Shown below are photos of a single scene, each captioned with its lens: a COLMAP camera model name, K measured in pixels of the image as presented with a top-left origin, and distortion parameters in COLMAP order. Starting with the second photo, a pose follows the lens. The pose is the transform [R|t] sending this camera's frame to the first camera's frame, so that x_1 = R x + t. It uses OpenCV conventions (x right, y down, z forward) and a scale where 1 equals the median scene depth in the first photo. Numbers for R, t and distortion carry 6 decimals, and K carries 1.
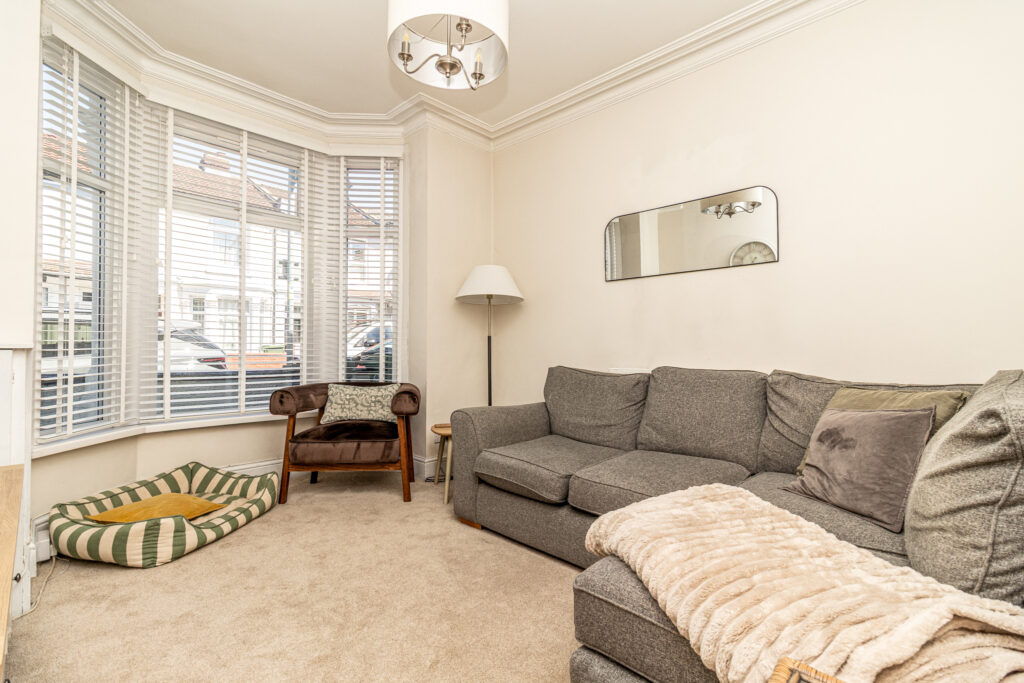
lens RADIAL K [[470.5, 0, 506.9], [0, 470.5, 342.2], [0, 0, 1]] dist [0.005628, 0.000171]
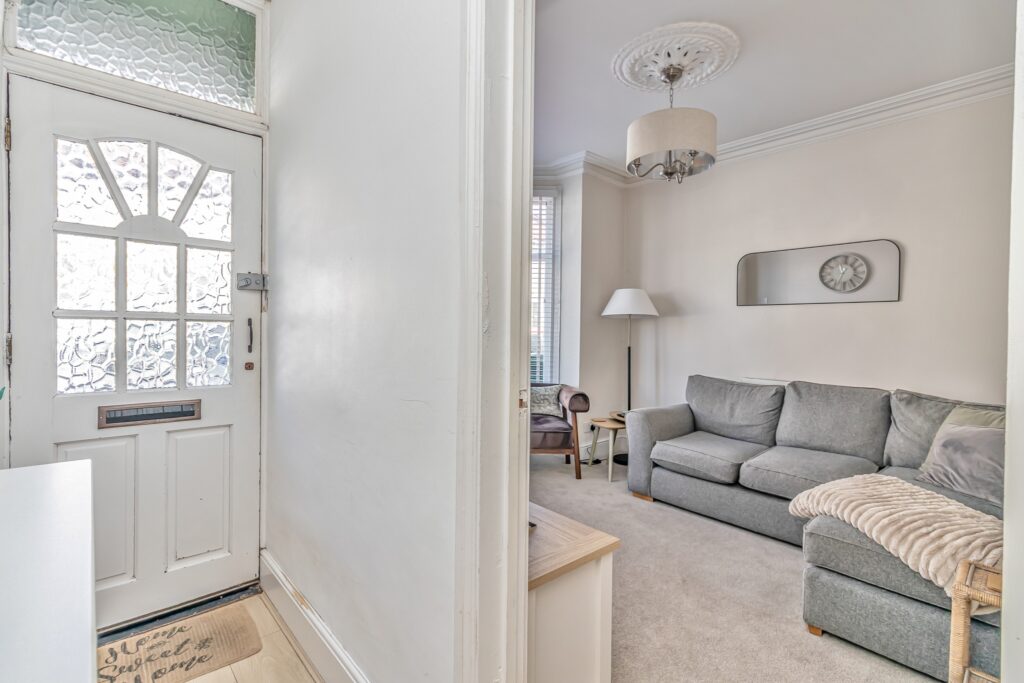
lens RADIAL K [[470.5, 0, 514.1], [0, 470.5, 339.8], [0, 0, 1]] dist [0.005628, 0.000171]
pose [[0.996945, 0.012476, -0.077104, -0.398399], [-0.009961, 0.999408, 0.032921, -0.111763], [0.077469, -0.032052, 0.996479, -0.385901]]
